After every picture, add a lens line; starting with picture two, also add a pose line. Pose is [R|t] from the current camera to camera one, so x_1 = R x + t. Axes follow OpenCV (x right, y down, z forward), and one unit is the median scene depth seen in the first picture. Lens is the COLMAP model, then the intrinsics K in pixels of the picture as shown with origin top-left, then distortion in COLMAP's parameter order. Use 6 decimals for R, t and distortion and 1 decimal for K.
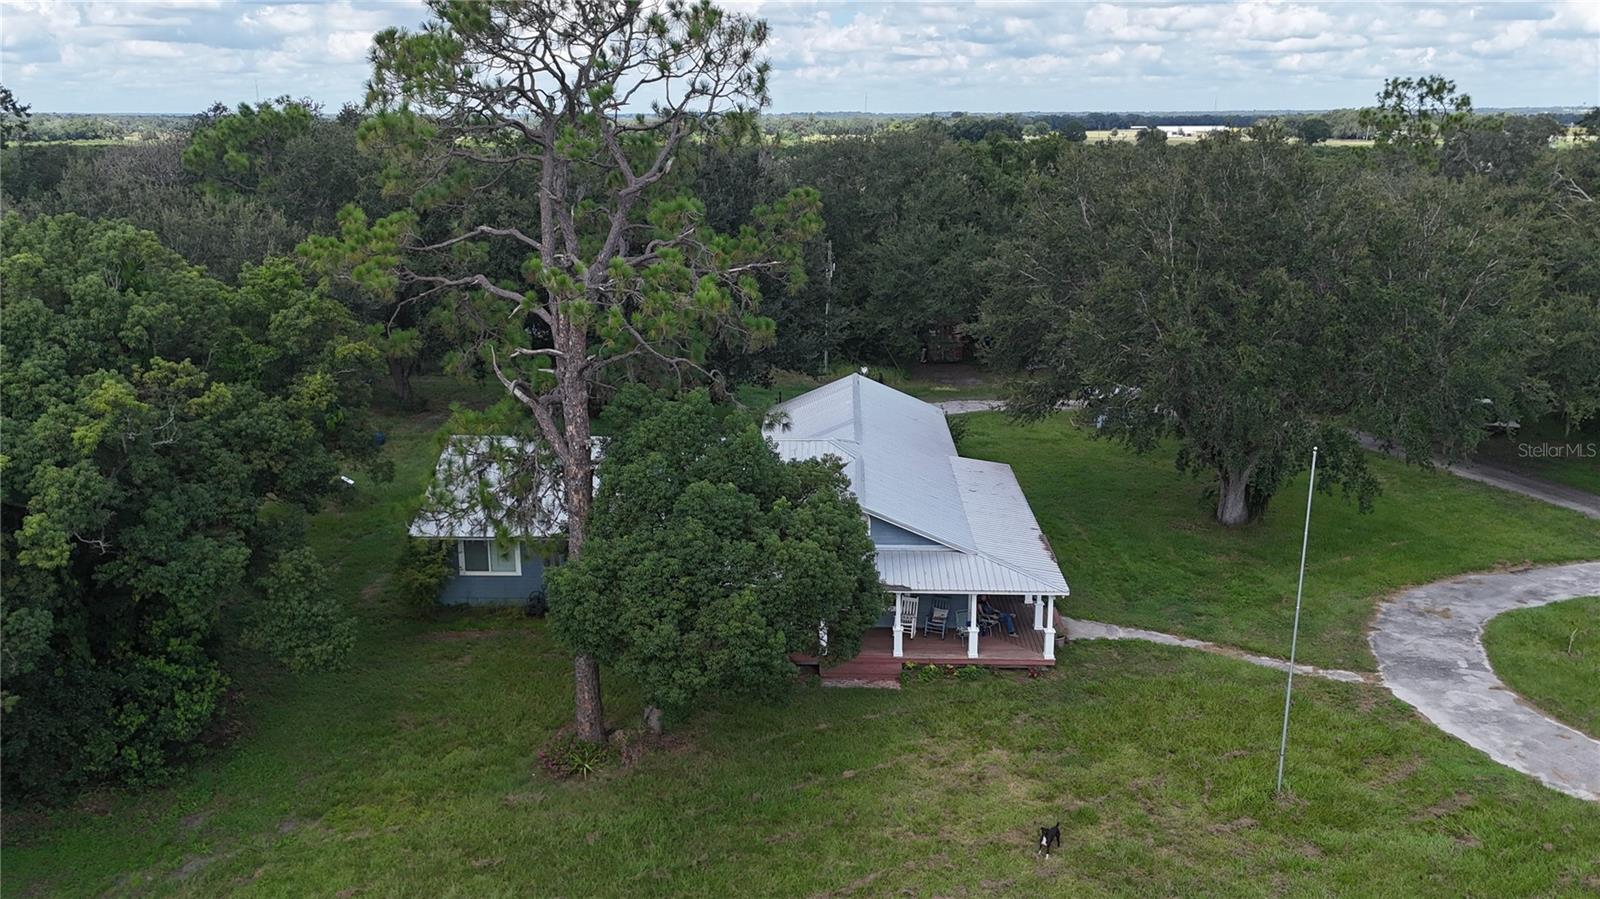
lens RADIAL K [[1349.0, 0, 800.0], [0, 1349.0, 449.5], [0, 0, 1]] dist [0.040652, -0.013447]
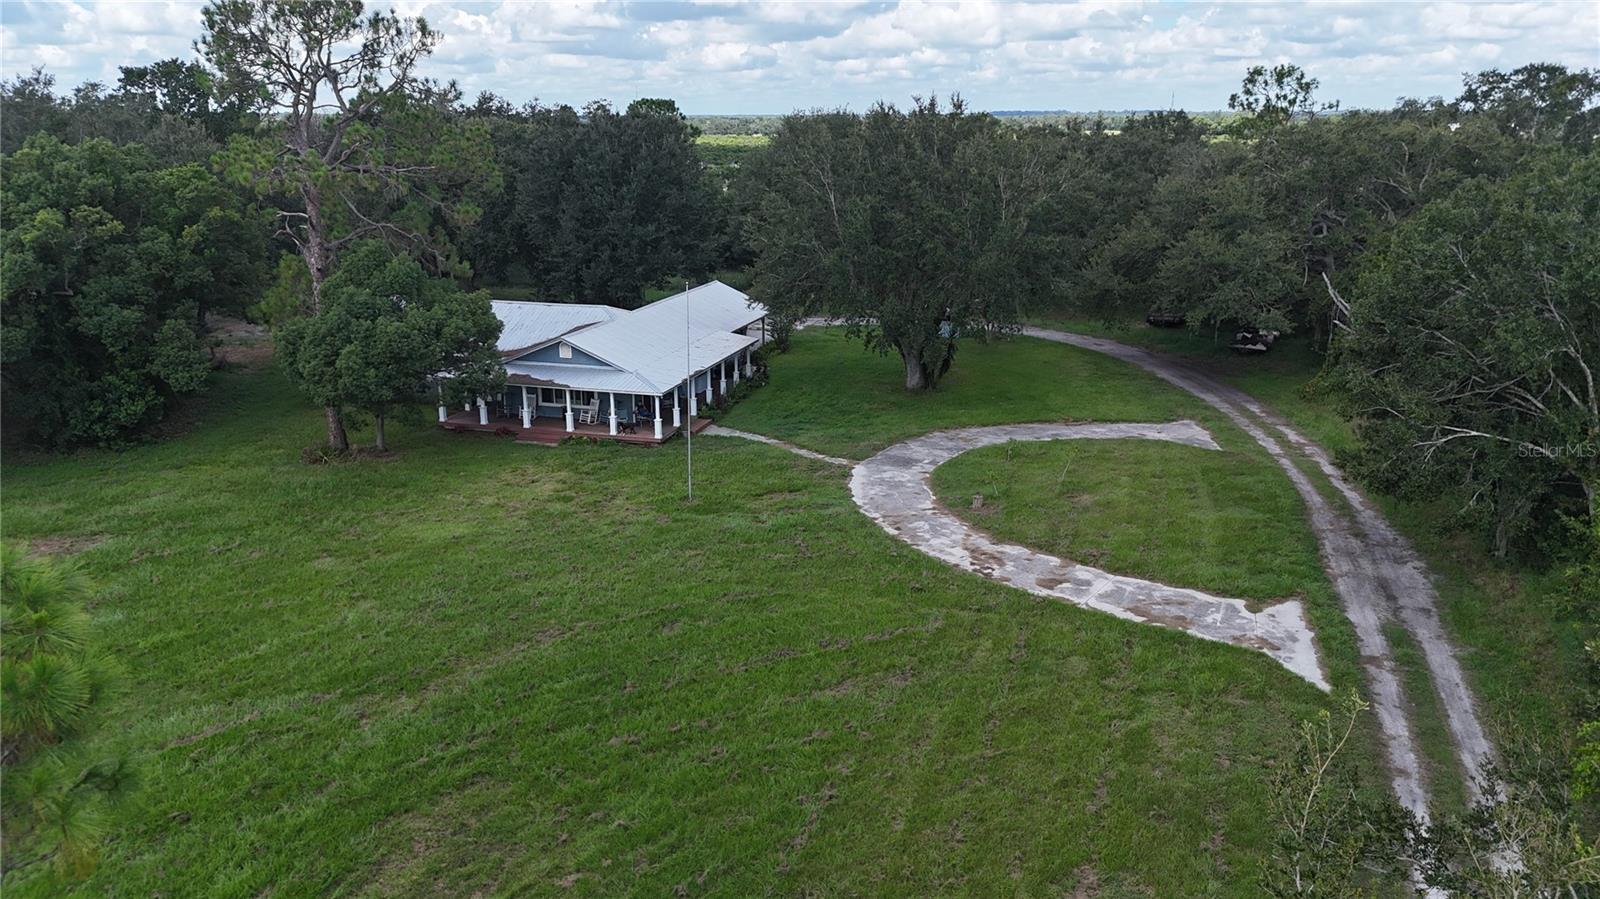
lens RADIAL K [[1257.7, 0, 800.0], [0, 1257.7, 449.5], [0, 0, 1]] dist [0.048179, -0.054506]
pose [[0.964805, 0.068701, -0.253834, 0.719455], [-0.064903, 0.997619, 0.023319, 0.125447], [0.254832, -0.006024, 0.966967, -0.350721]]
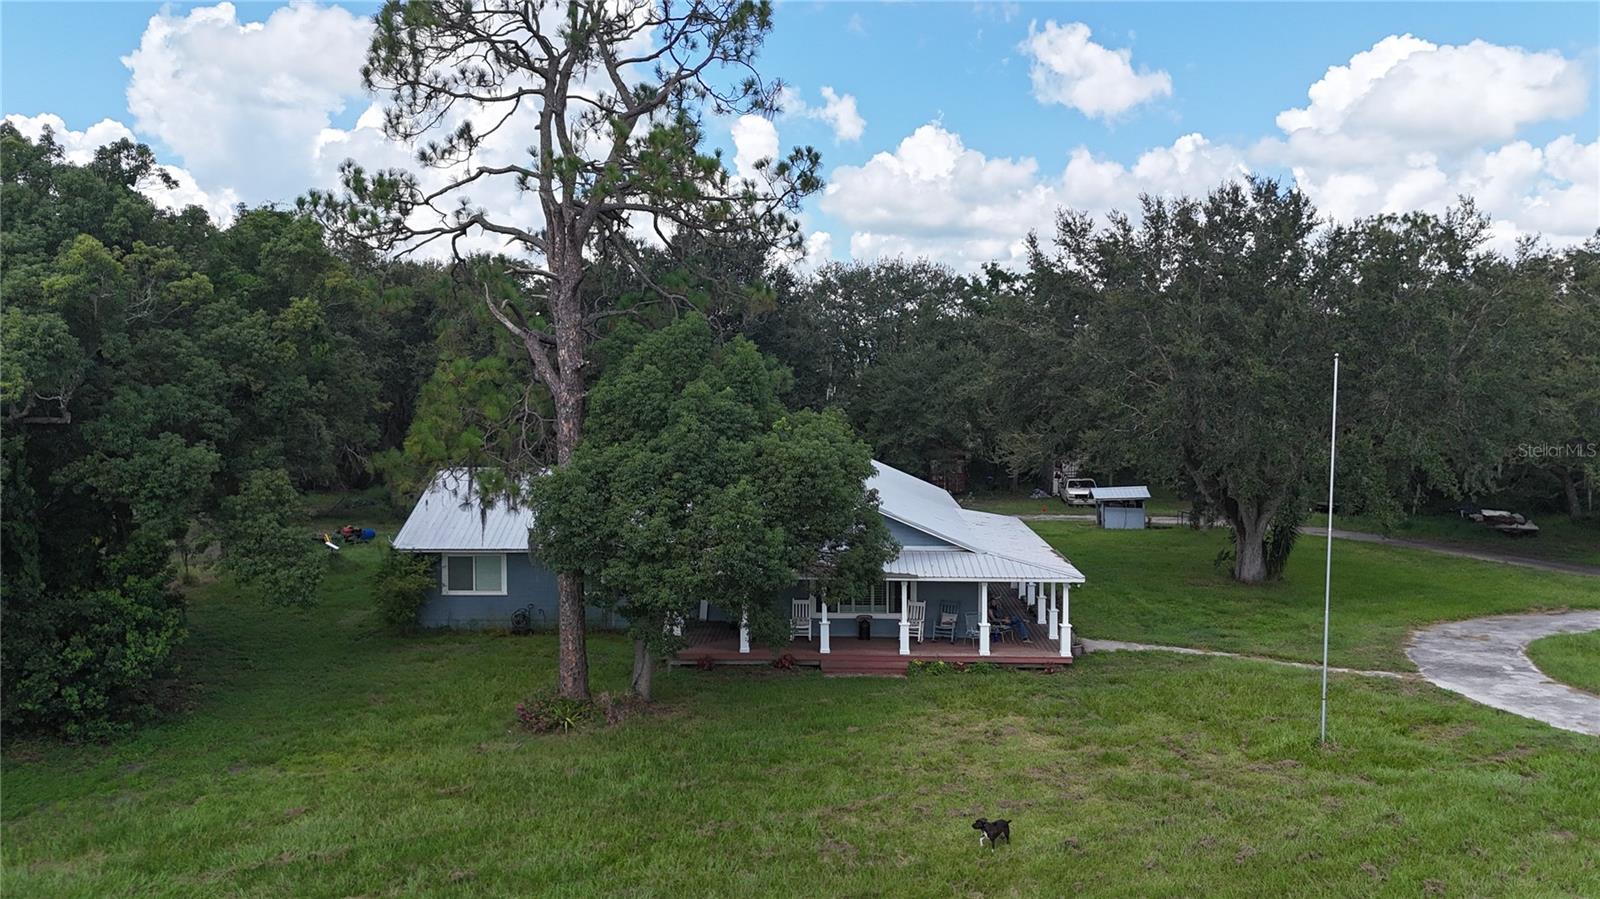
lens RADIAL K [[1349.0, 0, 800.0], [0, 1349.0, 449.5], [0, 0, 1]] dist [0.040652, -0.013447]
pose [[0.999999, 0.001086, -0.000367, 0.000187], [-0.001136, 0.981571, -0.191097, 0.196962], [0.000153, 0.191097, 0.981571, 0.053800]]
